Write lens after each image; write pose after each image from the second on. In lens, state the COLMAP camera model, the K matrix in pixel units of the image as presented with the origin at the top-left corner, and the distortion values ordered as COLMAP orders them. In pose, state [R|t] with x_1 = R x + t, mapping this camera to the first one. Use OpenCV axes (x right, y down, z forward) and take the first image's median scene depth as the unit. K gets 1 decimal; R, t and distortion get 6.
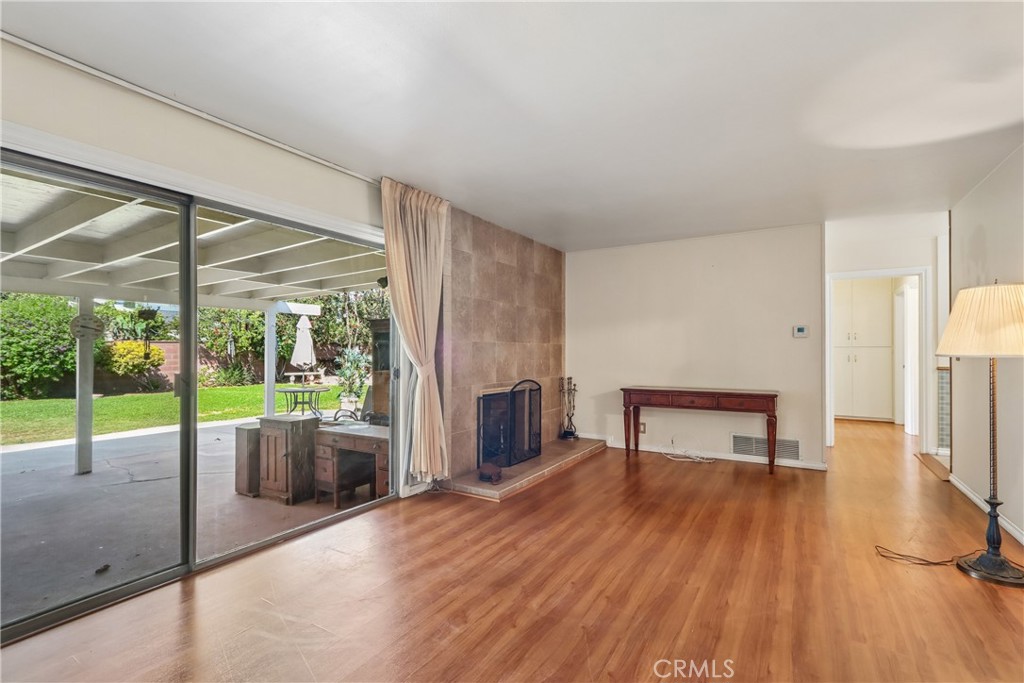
lens RADIAL K [[468.7, 0, 508.1], [0, 468.7, 348.0], [0, 0, 1]] dist [-0.001047, 0.004708]
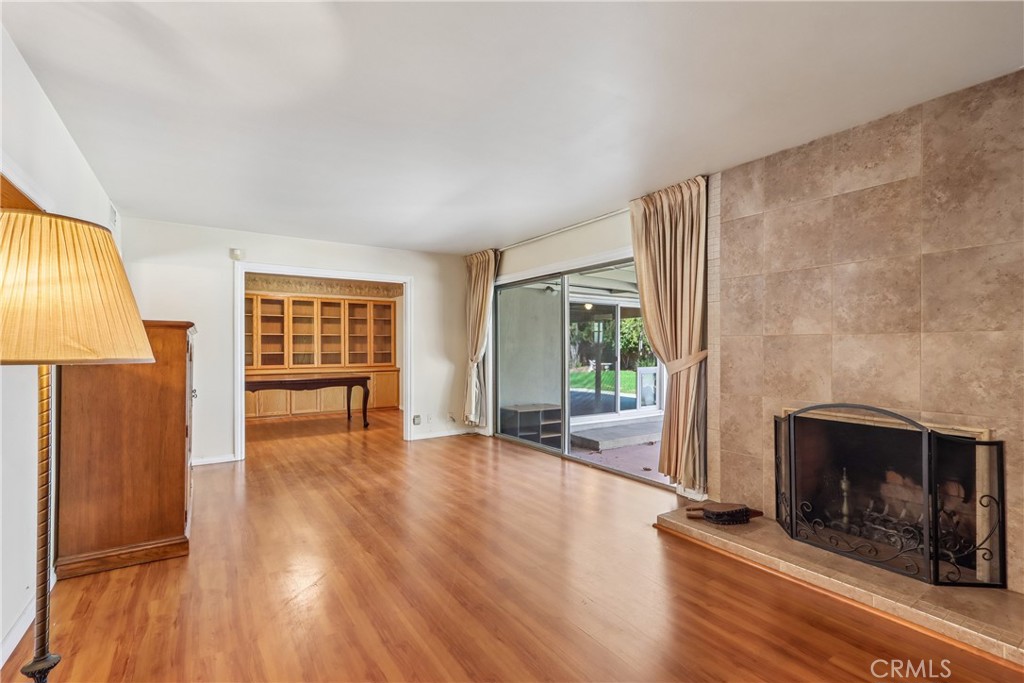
lens RADIAL K [[468.7, 0, 508.1], [0, 468.7, 348.0], [0, 0, 1]] dist [-0.001047, 0.004708]
pose [[-0.417260, 0.004839, -0.908774, 1.241290], [0.004048, 0.999986, 0.003466, 0.001330], [0.908778, -0.002232, -0.417274, 1.600822]]
